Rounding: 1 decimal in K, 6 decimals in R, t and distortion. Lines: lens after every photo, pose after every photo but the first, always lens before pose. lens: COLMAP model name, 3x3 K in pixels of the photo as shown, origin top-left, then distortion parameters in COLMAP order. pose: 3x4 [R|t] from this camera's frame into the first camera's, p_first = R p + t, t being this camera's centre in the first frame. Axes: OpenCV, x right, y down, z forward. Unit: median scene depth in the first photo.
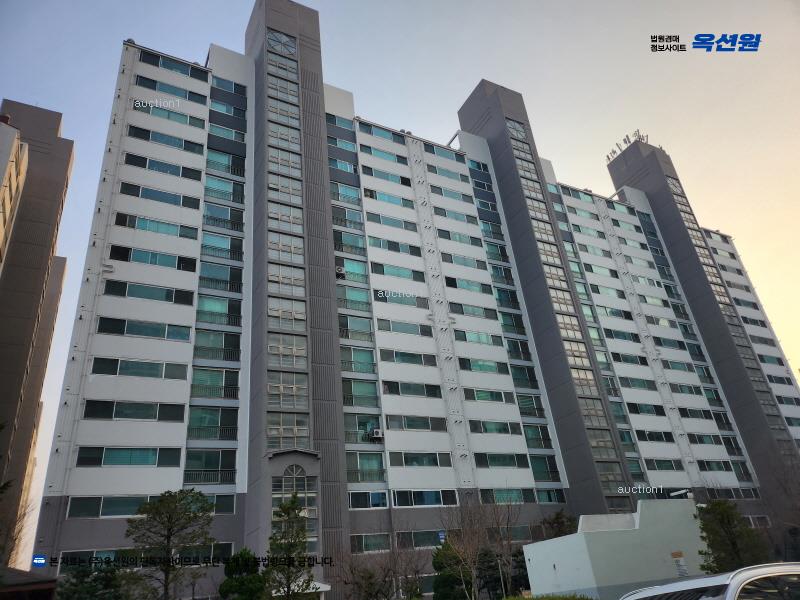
lens RADIAL K [[569.5, 0, 398.6], [0, 569.5, 306.5], [0, 0, 1]] dist [0.053423, -0.033057]
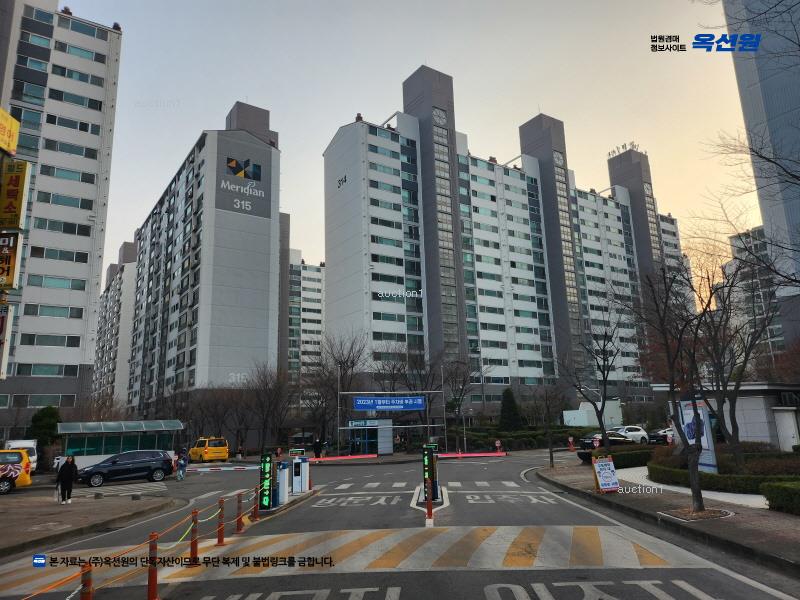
lens RADIAL K [[569.5, 0, 406.6], [0, 569.5, 297.4], [0, 0, 1]] dist [0.053423, -0.033057]
pose [[0.990524, 0.098136, 0.096076, -0.400047], [-0.118574, 0.964062, 0.237749, -0.328465], [-0.069292, -0.246888, 0.966563, -0.731439]]
